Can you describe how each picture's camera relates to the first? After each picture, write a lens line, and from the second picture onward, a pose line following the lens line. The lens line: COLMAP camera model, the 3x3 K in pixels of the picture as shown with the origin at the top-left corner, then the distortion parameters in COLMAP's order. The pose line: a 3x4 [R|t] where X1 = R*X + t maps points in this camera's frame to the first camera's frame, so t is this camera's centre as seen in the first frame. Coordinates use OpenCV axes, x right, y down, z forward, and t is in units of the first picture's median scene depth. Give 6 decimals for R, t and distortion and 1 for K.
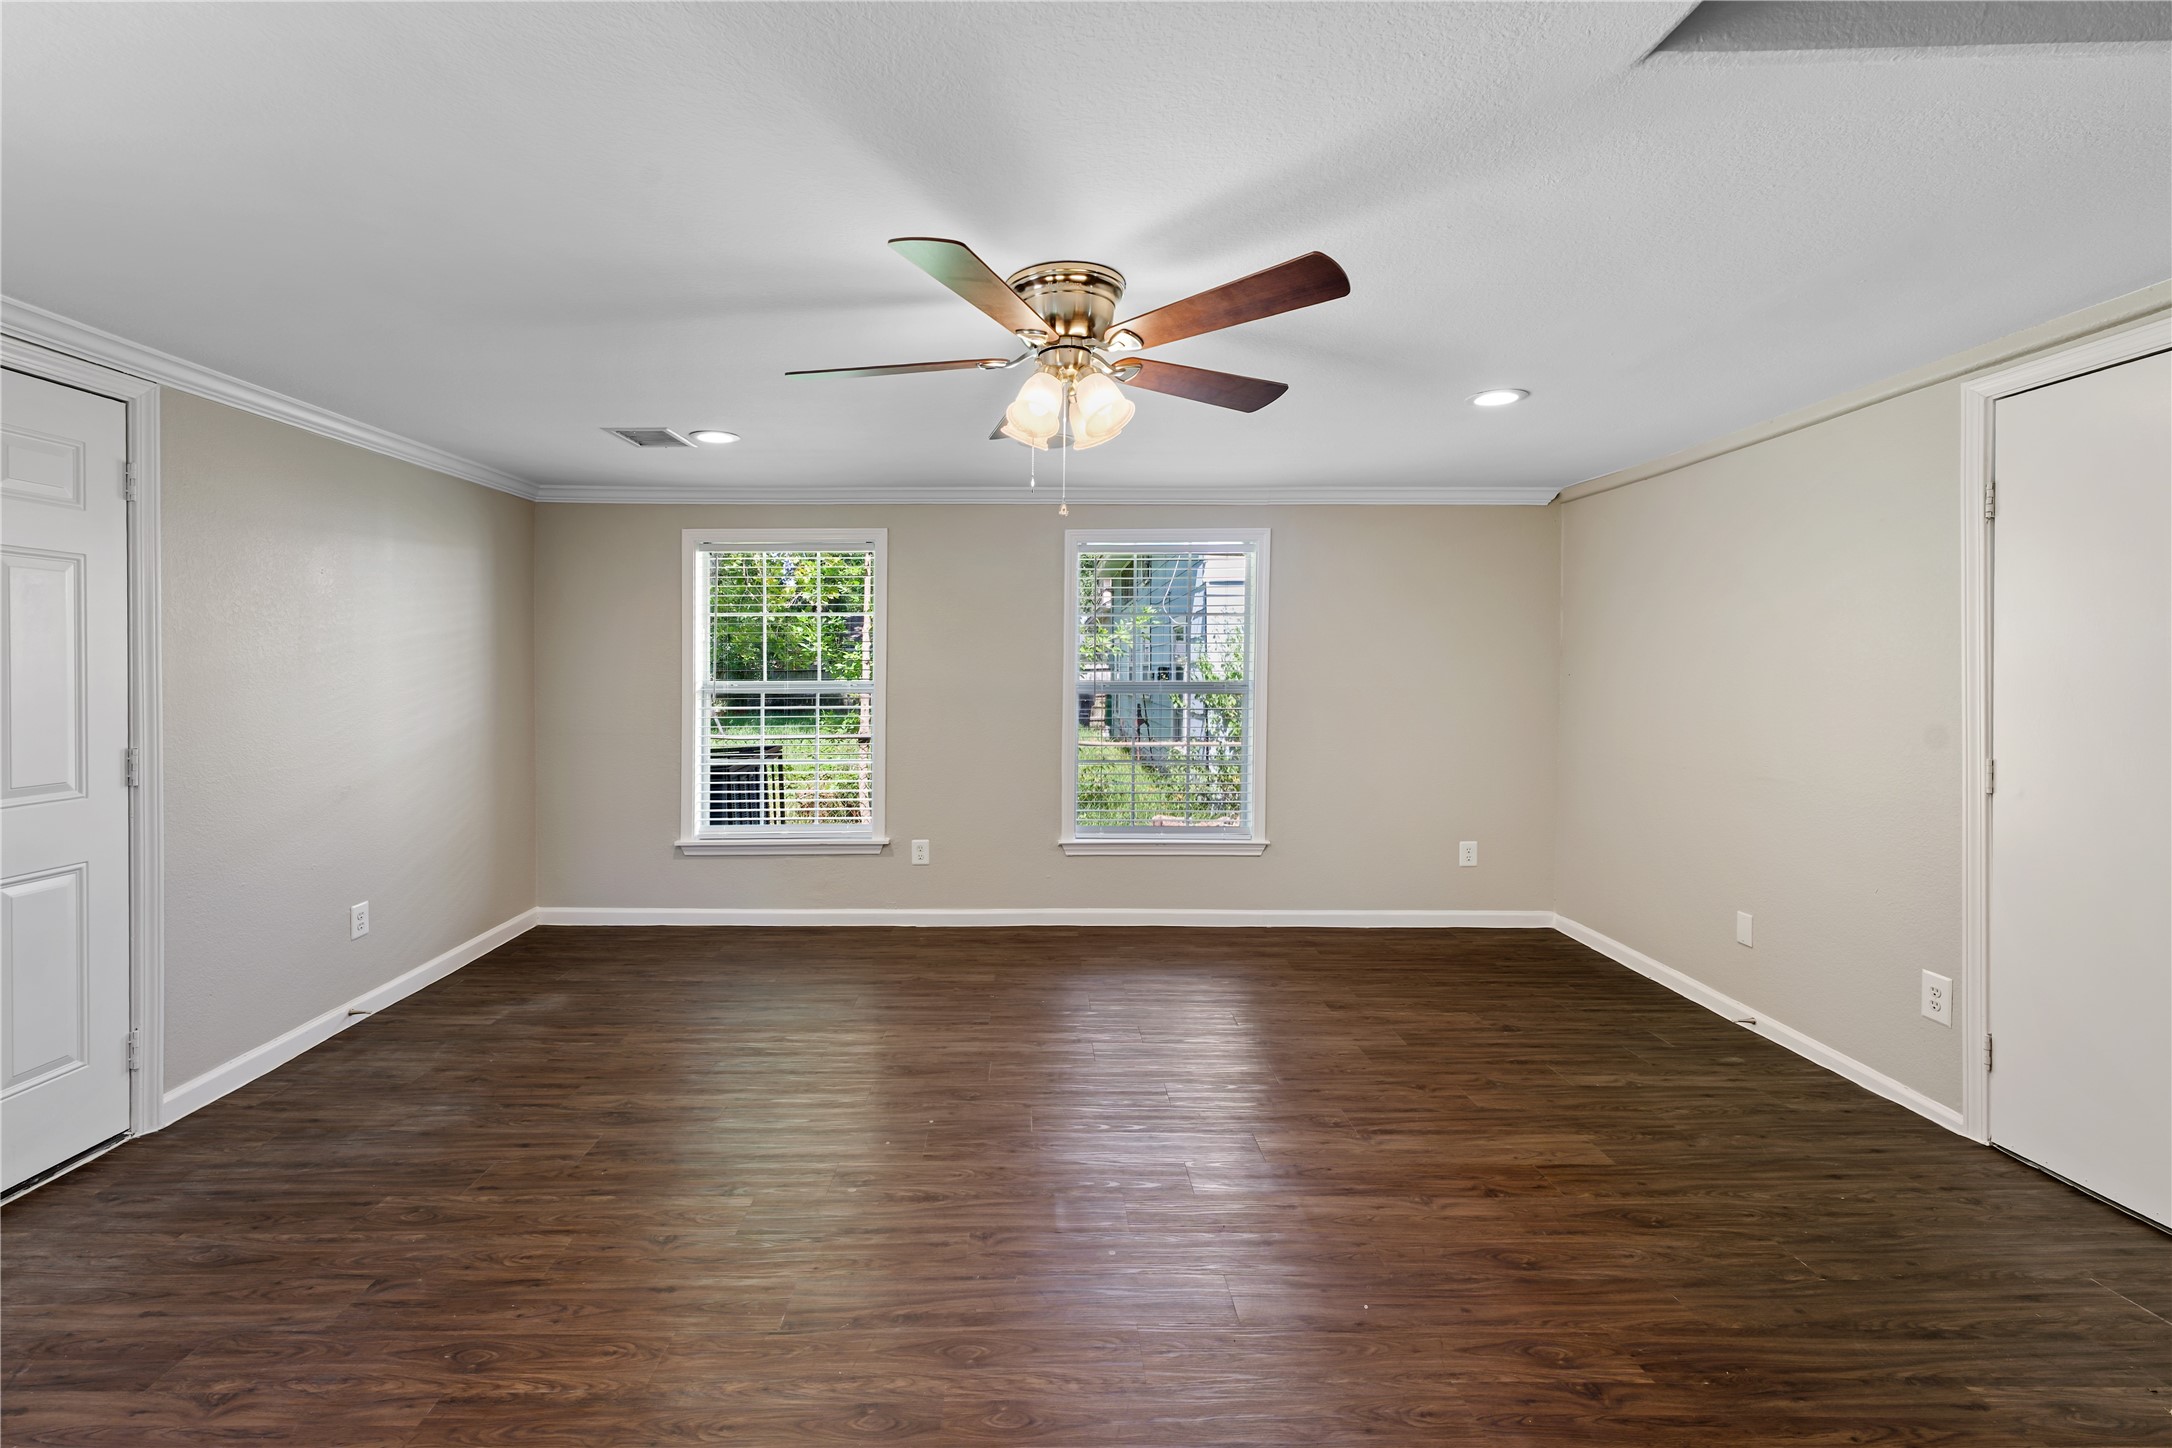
lens RADIAL K [[914.6, 0, 1029.9], [0, 914.6, 675.5], [0, 0, 1]] dist [0.019640, -0.006786]
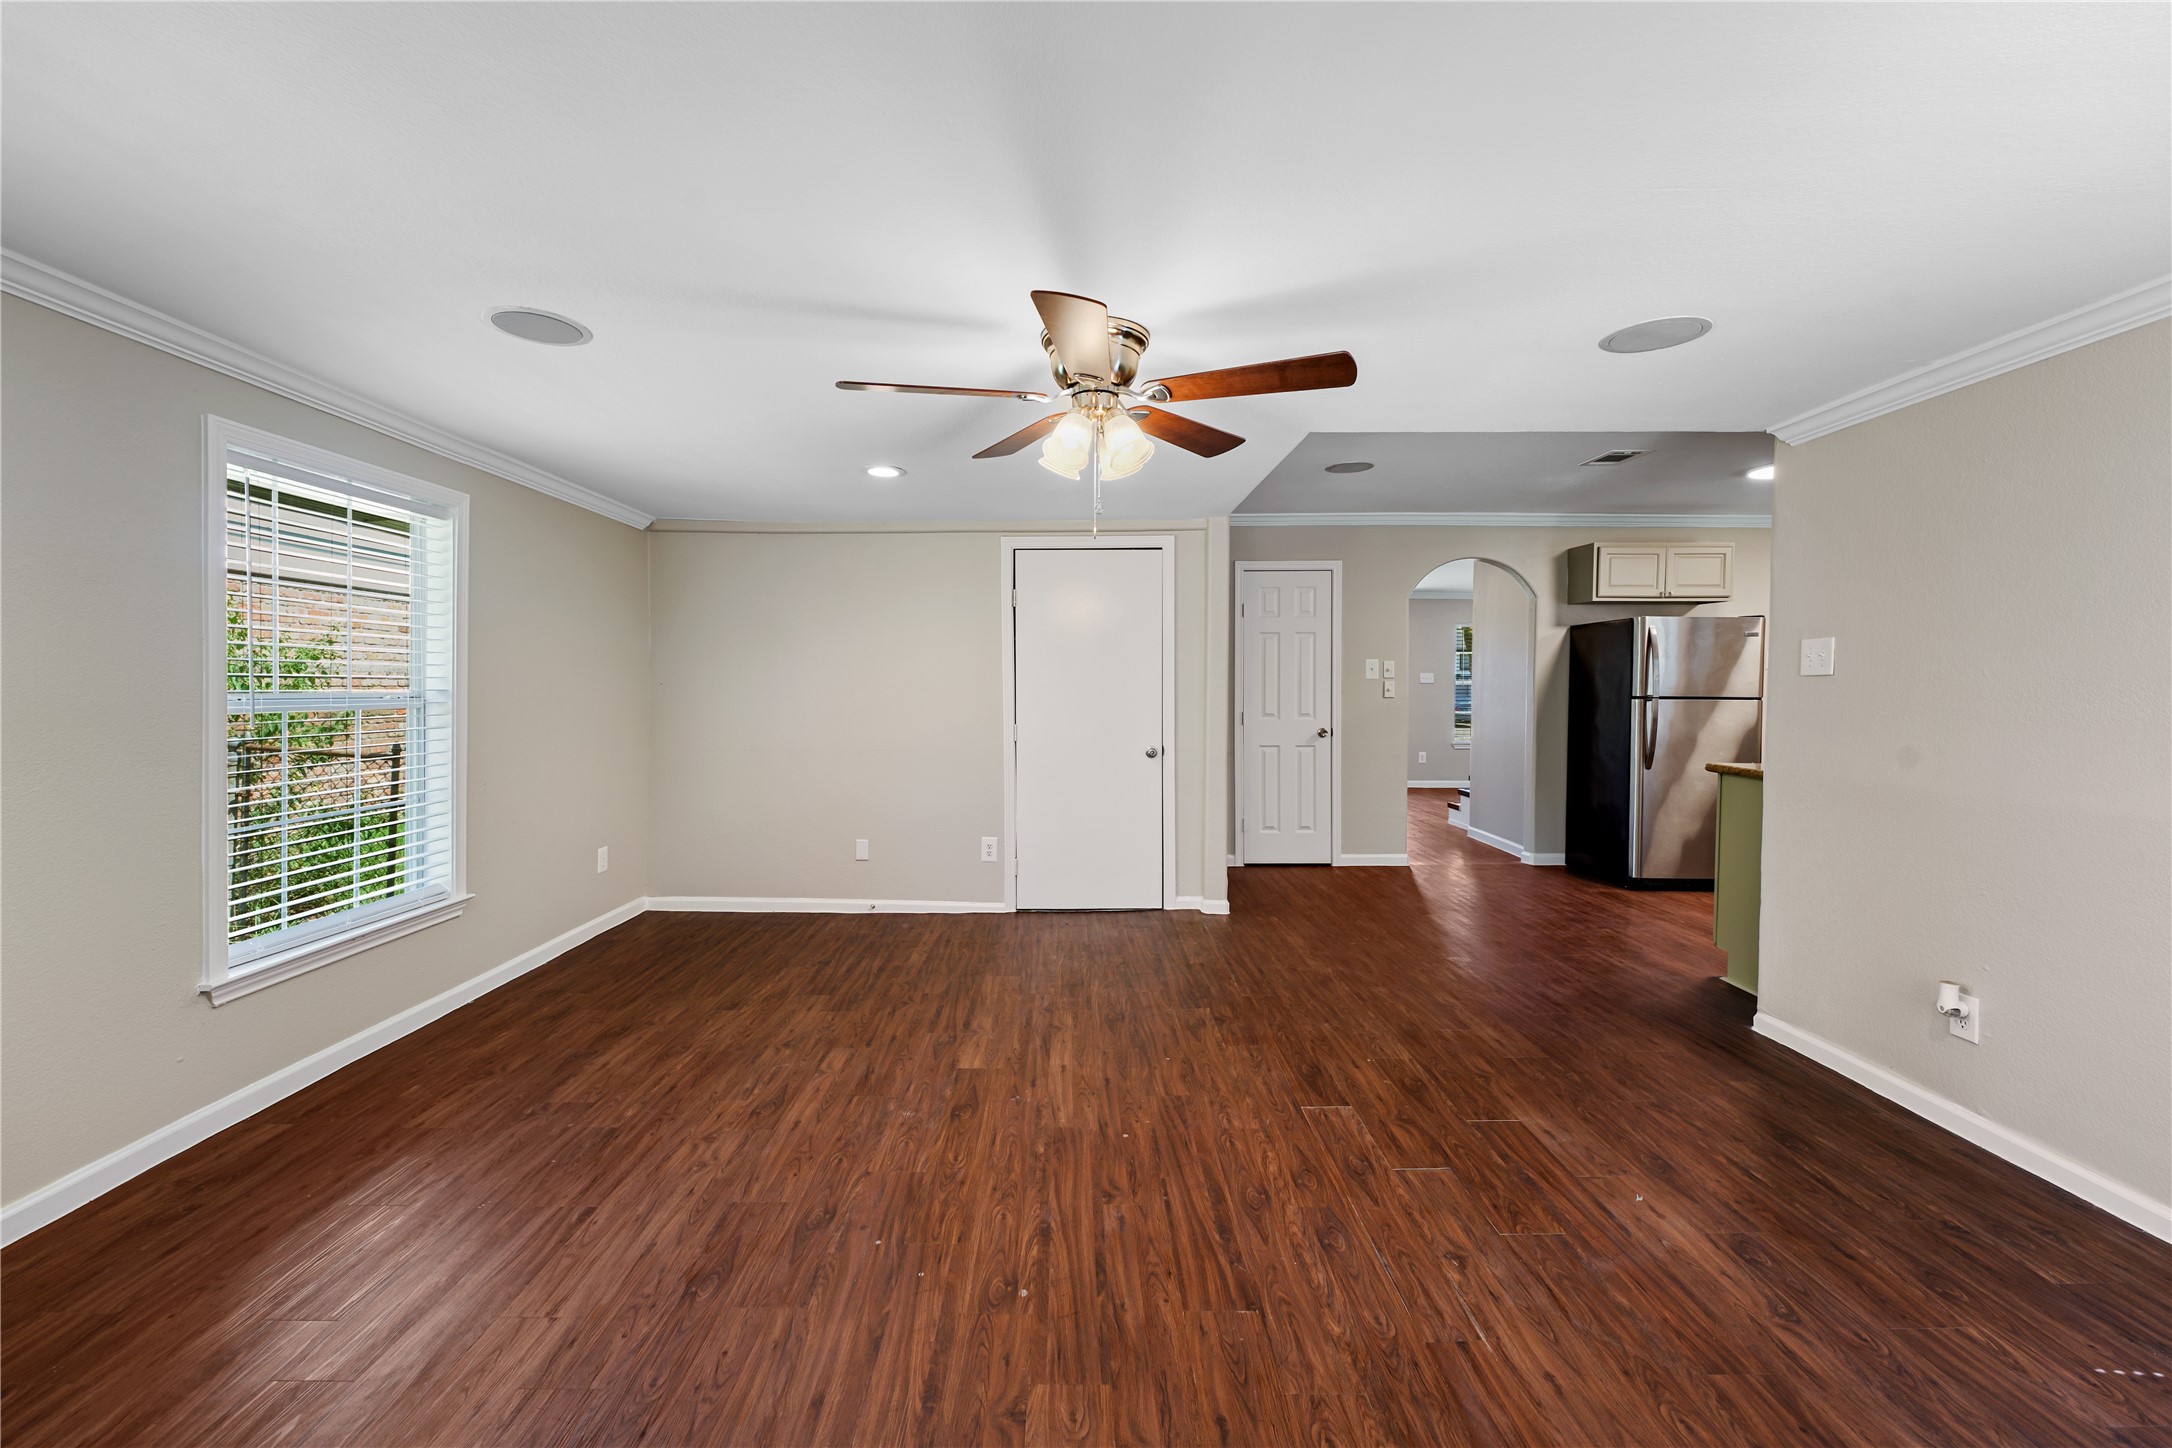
lens RADIAL K [[869.0, 0, 1071.0], [0, 869.0, 706.3], [0, 0, 1]] dist [0.009202, -0.000023]
pose [[-0.004486, -0.019630, 0.999797, -0.765196], [0.003142, 0.999802, 0.019644, 0.008958], [-0.999985, 0.003230, -0.004424, 0.752970]]
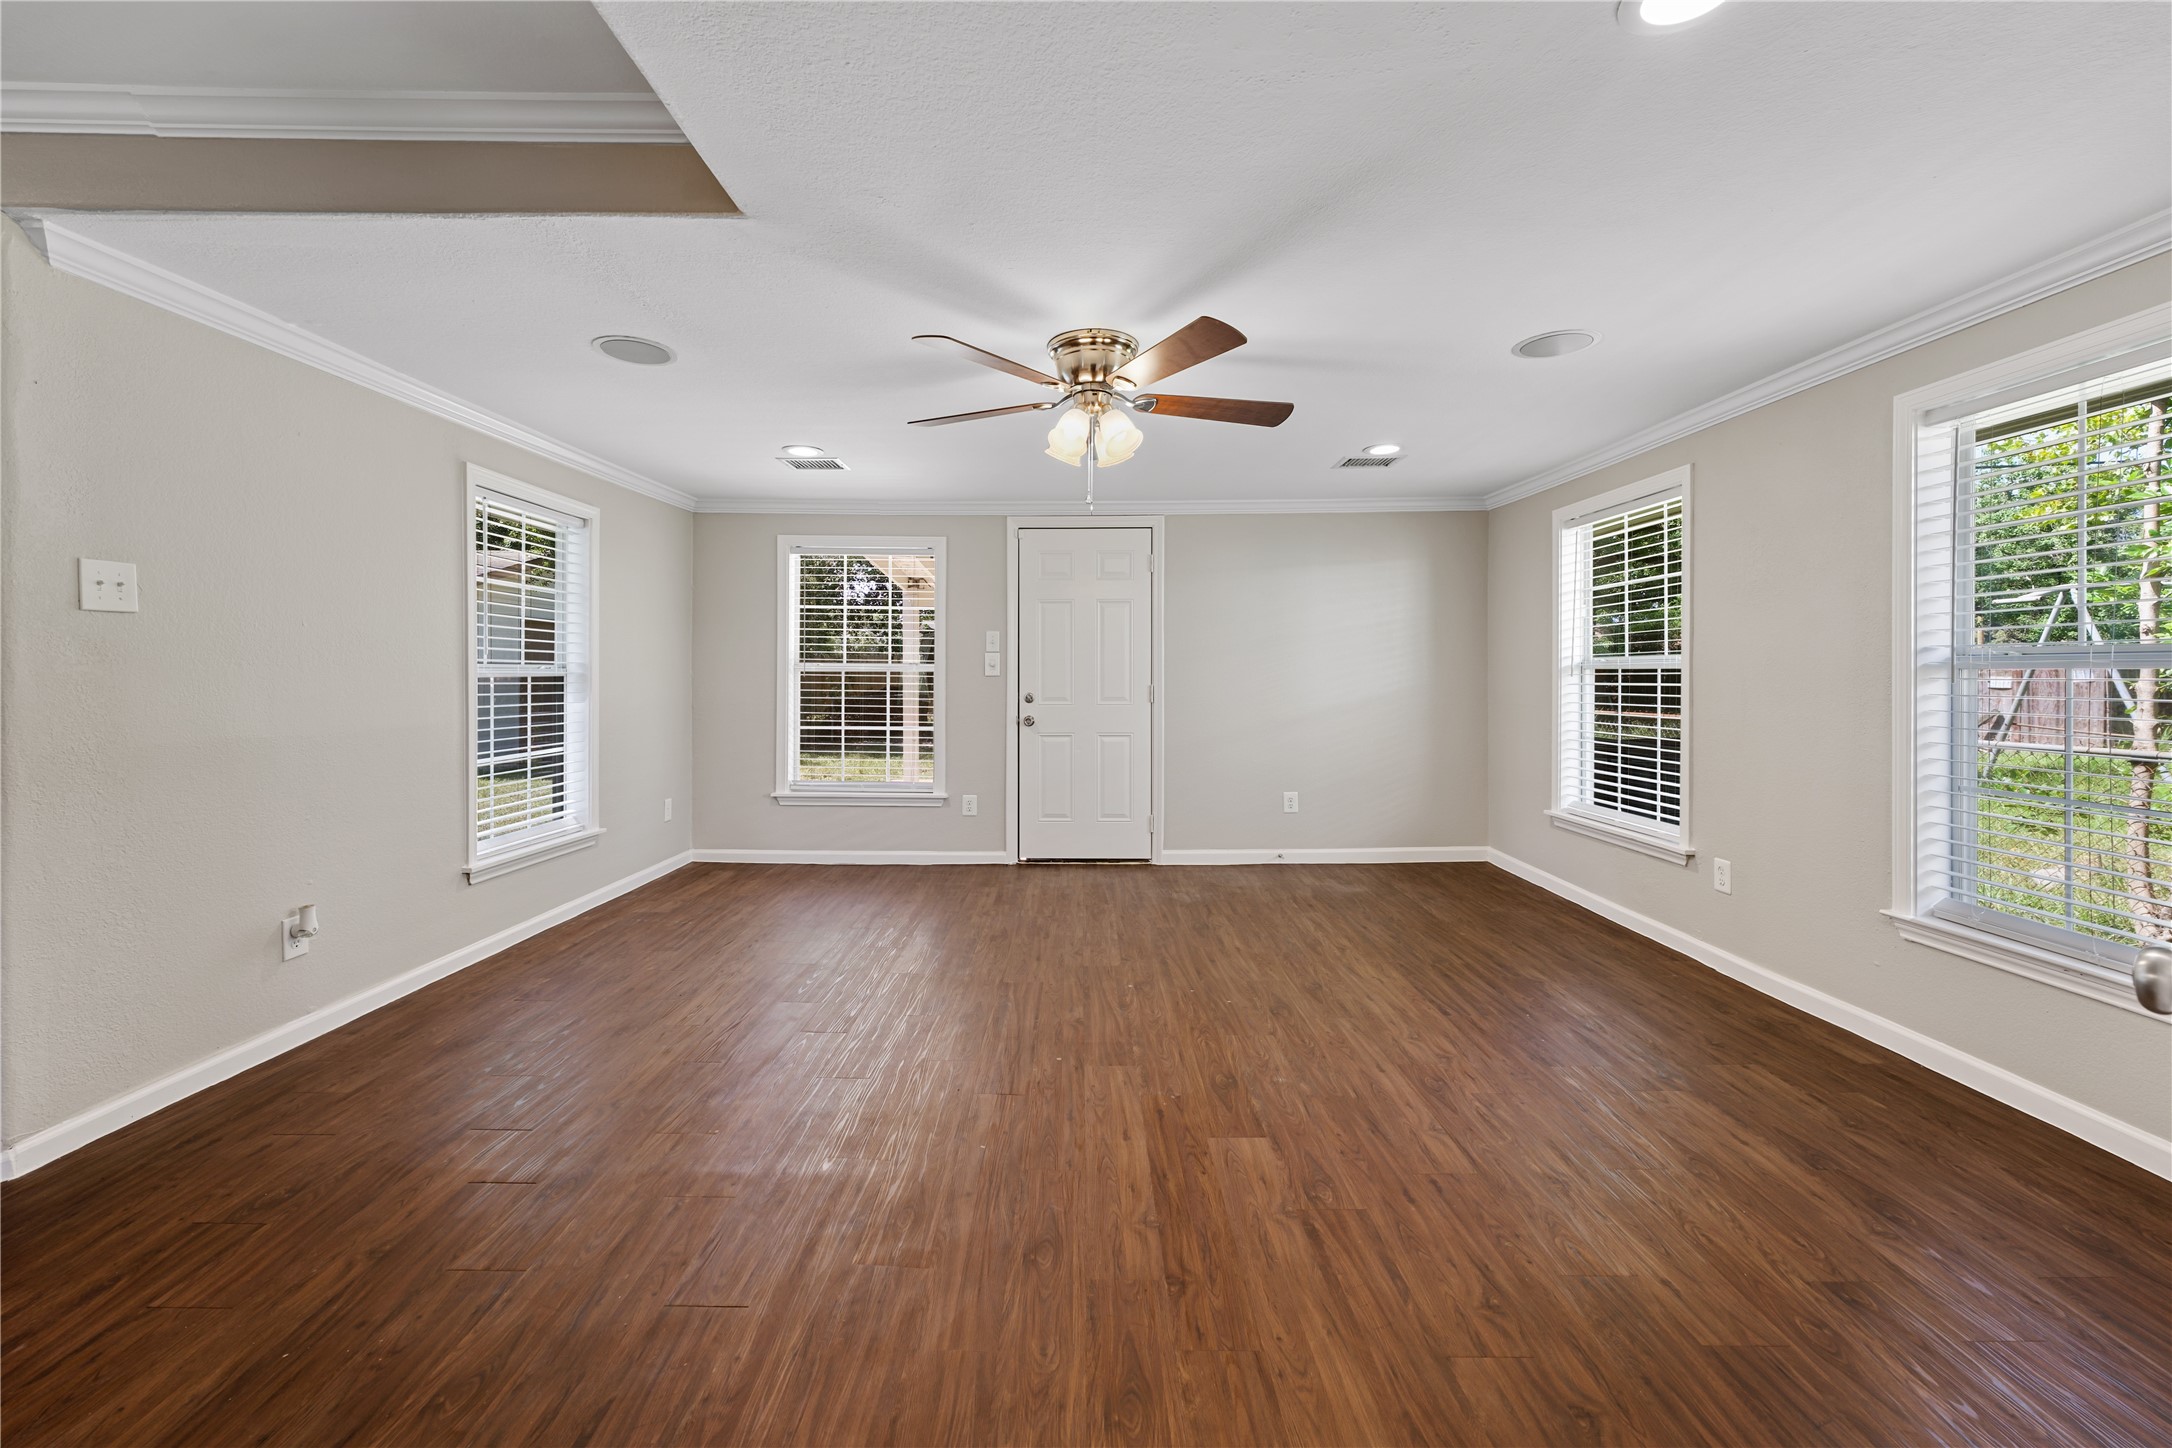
lens RADIAL K [[878.7, 0, 1075.5], [0, 878.7, 680.9], [0, 0, 1]] dist [0.001945, -0.000114]
pose [[0.001984, 0.011429, -0.999933, 0.958545], [-0.008157, 0.999902, 0.011413, 0.040084], [0.999965, 0.008134, 0.002077, 0.710057]]
